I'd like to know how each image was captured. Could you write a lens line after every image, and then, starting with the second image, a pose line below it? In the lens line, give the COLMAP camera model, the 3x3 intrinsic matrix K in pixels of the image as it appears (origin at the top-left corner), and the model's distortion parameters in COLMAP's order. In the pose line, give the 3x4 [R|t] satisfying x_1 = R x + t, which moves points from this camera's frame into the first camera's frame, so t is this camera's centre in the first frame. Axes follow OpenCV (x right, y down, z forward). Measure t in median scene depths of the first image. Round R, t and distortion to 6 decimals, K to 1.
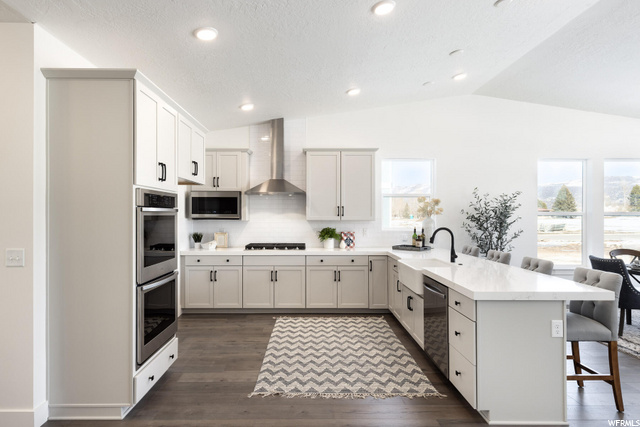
lens RADIAL K [[361.1, 0, 309.1], [0, 361.1, 218.6], [0, 0, 1]] dist [0.002199, -0.002145]
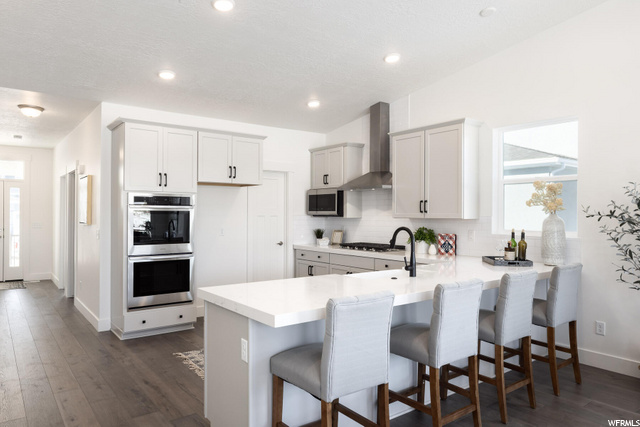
lens RADIAL K [[433.5, 0, 324.0], [0, 433.5, 216.7], [0, 0, 1]] dist [-0.001267, -0.001169]
pose [[0.604829, 0.003949, -0.796346, 0.746689], [-0.011340, 0.999929, -0.003654, 0.007665], [0.796275, 0.011240, 0.604830, 0.274942]]
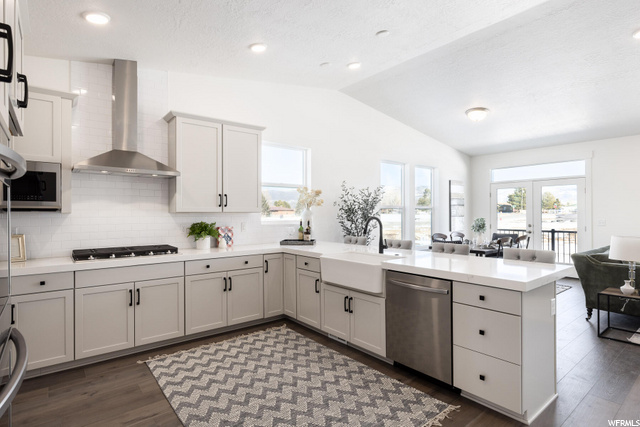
lens RADIAL K [[334.7, 0, 320.4], [0, 334.7, 214.0], [0, 0, 1]] dist [-0.000882, 0.000502]
pose [[0.780309, -0.004493, 0.625378, -0.213177], [0.011342, 0.999911, -0.006969, 0.017226], [-0.625291, 0.012531, 0.780291, 0.321568]]
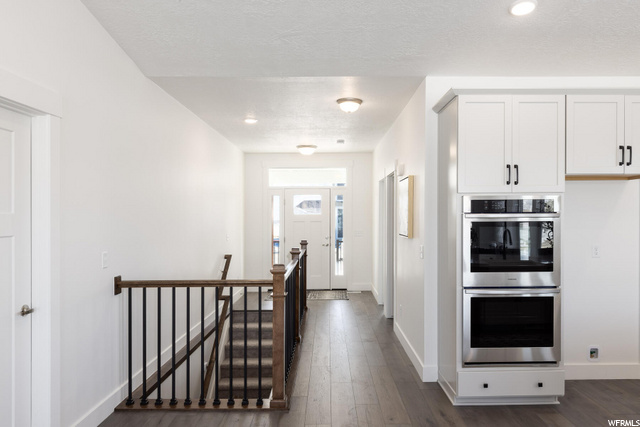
lens RADIAL K [[459.6, 0, 322.9], [0, 459.6, 222.9], [0, 0, 1]] dist [-0.003922, -0.000322]
pose [[-0.019995, 0.010256, -0.999747, 0.439387], [-0.006715, 0.999923, 0.010392, -0.008358], [0.999778, 0.006921, -0.019925, 0.307361]]
